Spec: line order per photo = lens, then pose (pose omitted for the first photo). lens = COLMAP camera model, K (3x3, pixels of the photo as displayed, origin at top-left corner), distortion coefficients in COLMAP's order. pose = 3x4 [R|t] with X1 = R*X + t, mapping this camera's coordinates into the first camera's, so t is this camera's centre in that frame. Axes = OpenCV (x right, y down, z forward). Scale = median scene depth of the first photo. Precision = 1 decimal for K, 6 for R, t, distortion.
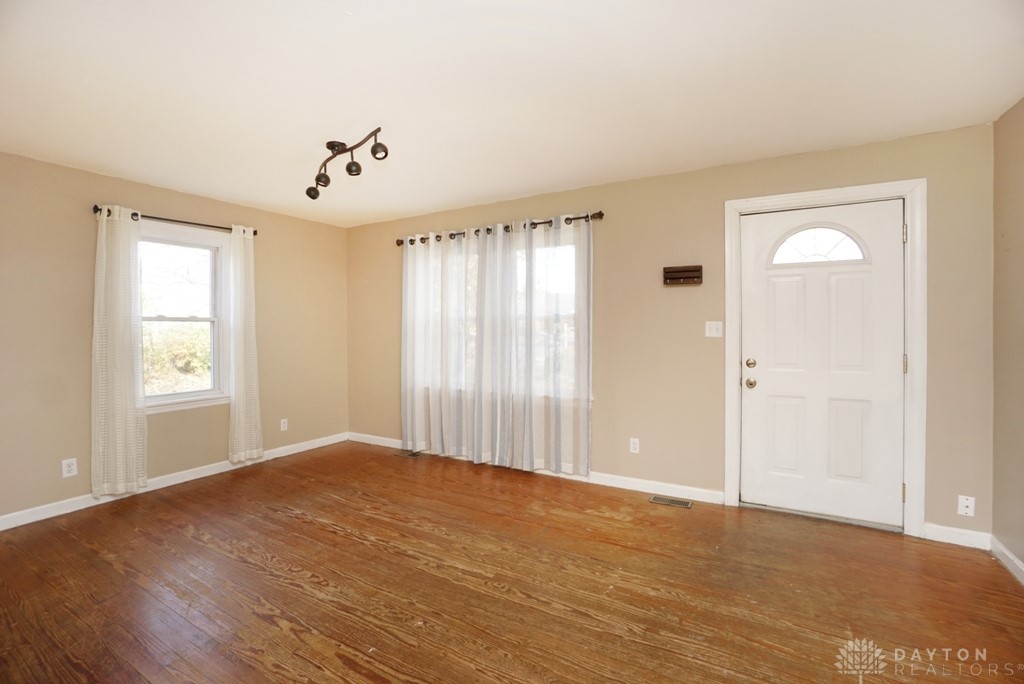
lens RADIAL K [[455.9, 0, 505.3], [0, 455.9, 327.9], [0, 0, 1]] dist [-0.064443, 0.024481]
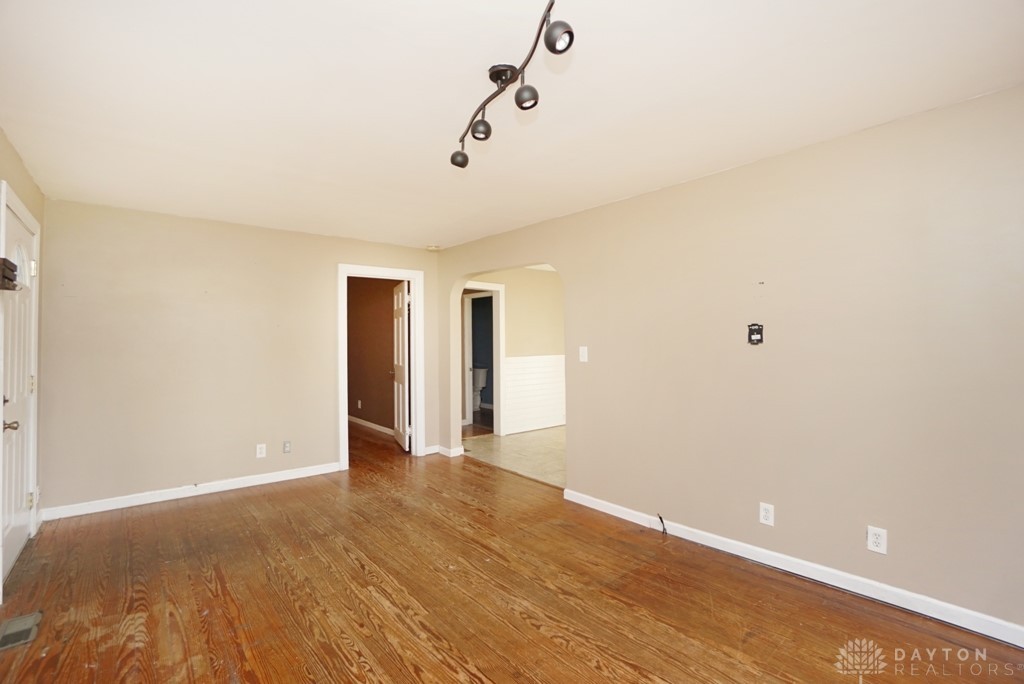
lens RADIAL K [[455.9, 0, 505.3], [0, 455.9, 327.9], [0, 0, 1]] dist [-0.064443, 0.024481]
pose [[-0.941735, 0.022858, 0.335579, -0.504202], [0.017376, 0.999662, -0.019328, -0.016778], [-0.335907, -0.012370, -0.941814, 1.376664]]
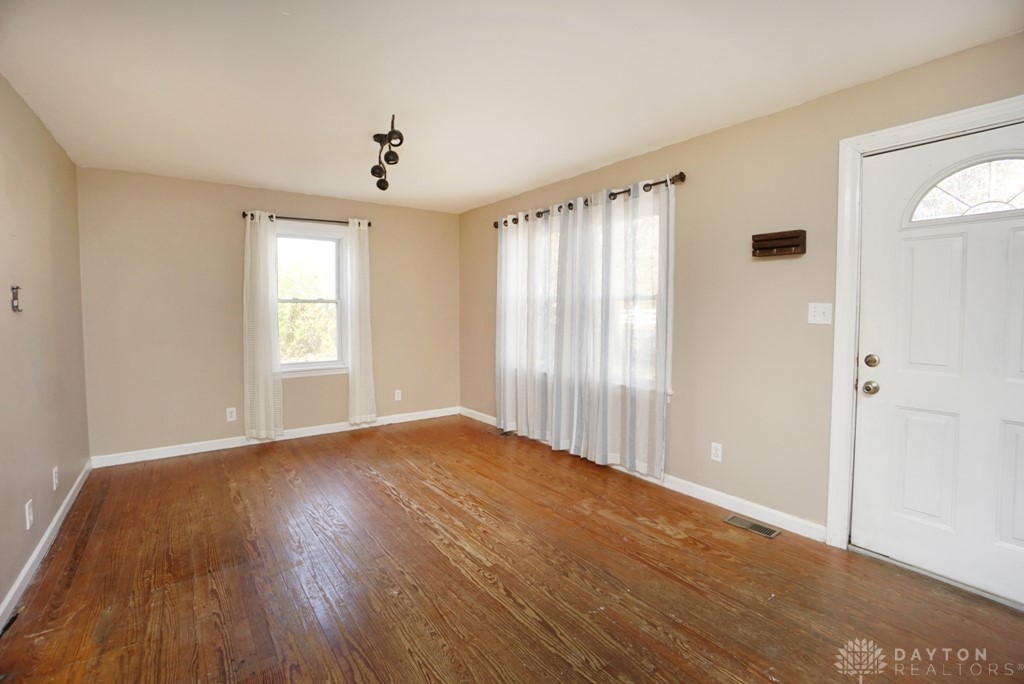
lens RADIAL K [[455.9, 0, 505.3], [0, 455.9, 327.9], [0, 0, 1]] dist [-0.064443, 0.024481]
pose [[0.917270, 0.021650, -0.397677, 0.276876], [-0.005223, 0.999089, 0.042345, -0.001765], [0.398231, -0.036765, 0.916548, 0.102450]]
